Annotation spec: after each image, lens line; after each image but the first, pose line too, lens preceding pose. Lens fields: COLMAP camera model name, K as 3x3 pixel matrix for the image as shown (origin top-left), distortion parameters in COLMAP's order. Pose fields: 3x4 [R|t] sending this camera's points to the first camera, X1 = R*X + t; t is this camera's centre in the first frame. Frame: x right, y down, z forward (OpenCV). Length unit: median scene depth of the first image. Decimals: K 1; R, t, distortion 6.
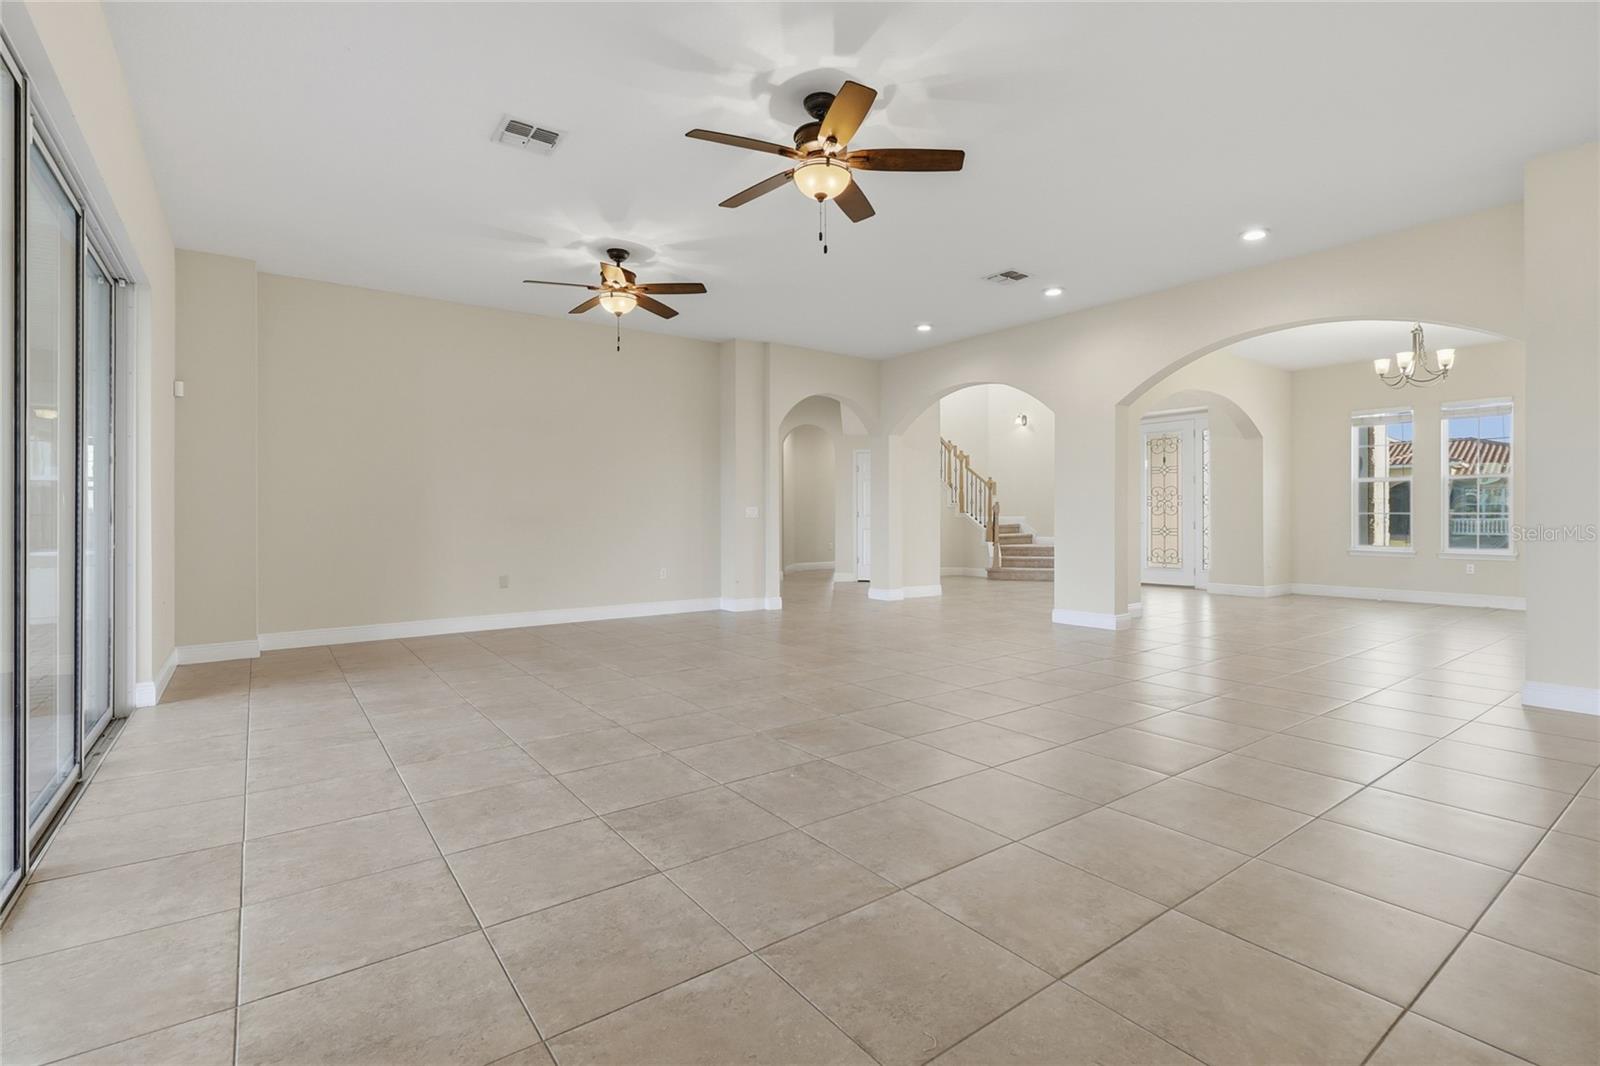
lens RADIAL K [[739.3, 0, 793.2], [0, 739.3, 522.2], [0, 0, 1]] dist [-0.002702, 0.000135]
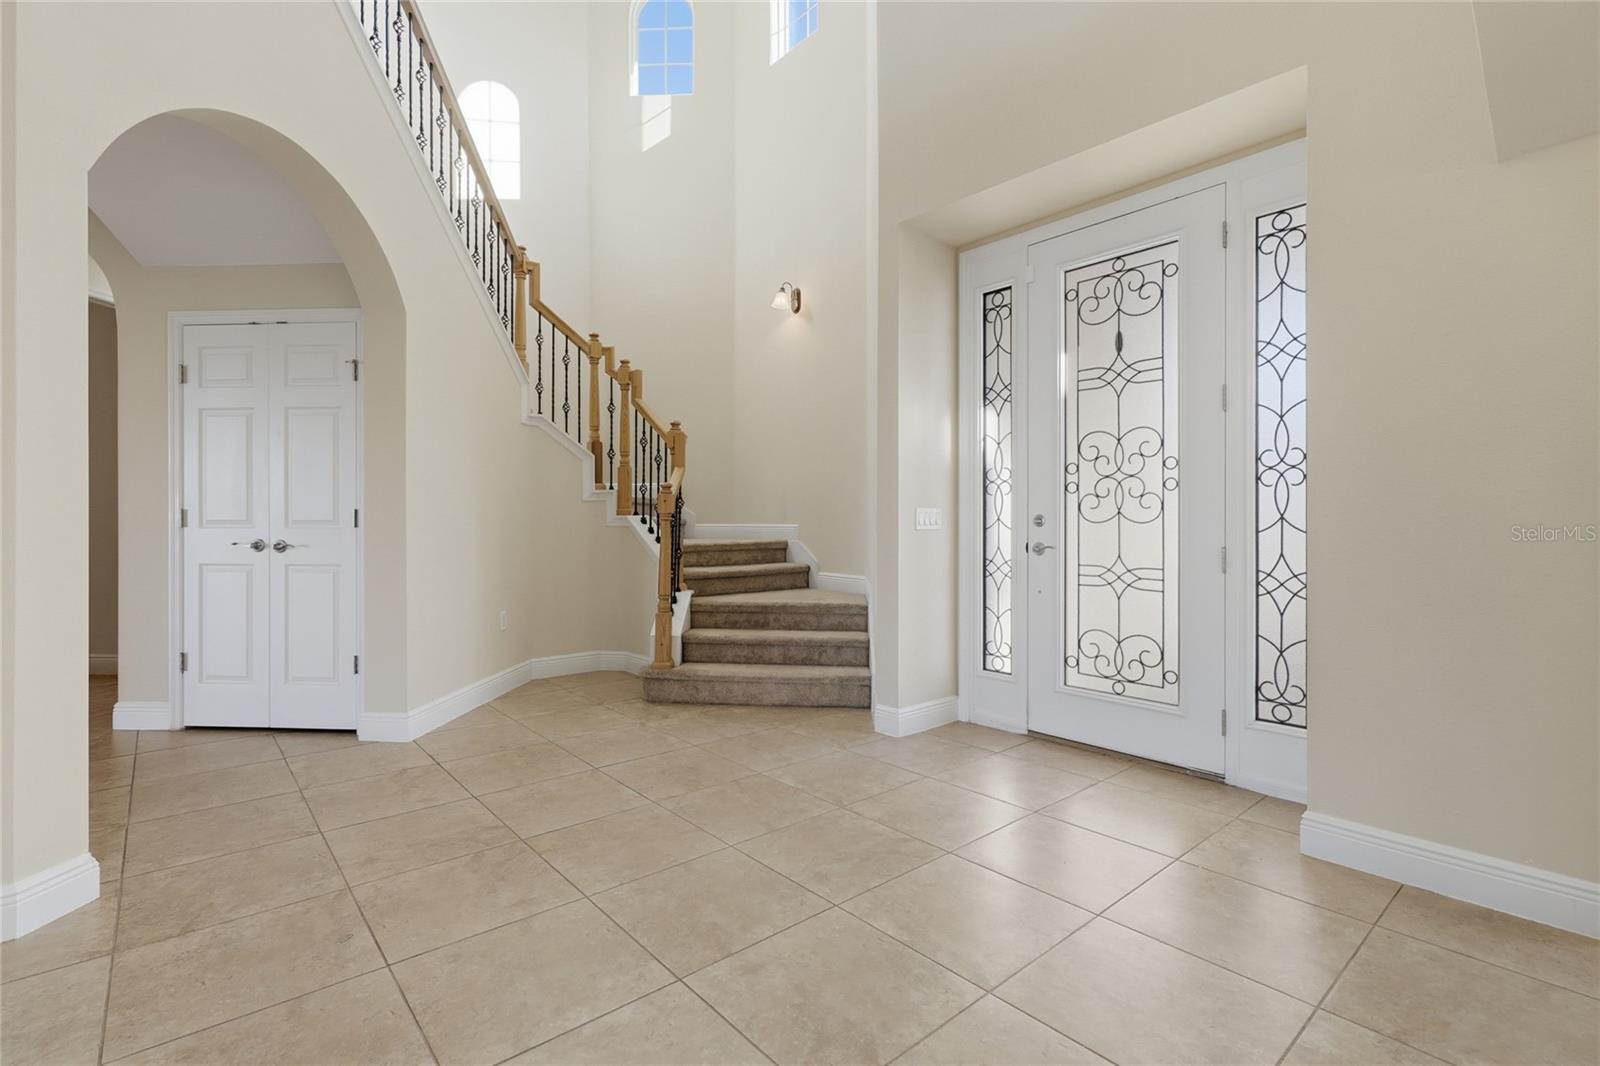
lens RADIAL K [[720.6, 0, 813.7], [0, 720.6, 525.1], [0, 0, 1]] dist [-0.000290, -0.000277]
pose [[0.995265, 0.002943, 0.097159, 0.337511], [-0.002691, 0.999993, -0.002728, -0.007131], [-0.097166, 0.002453, 0.995265, 0.694318]]
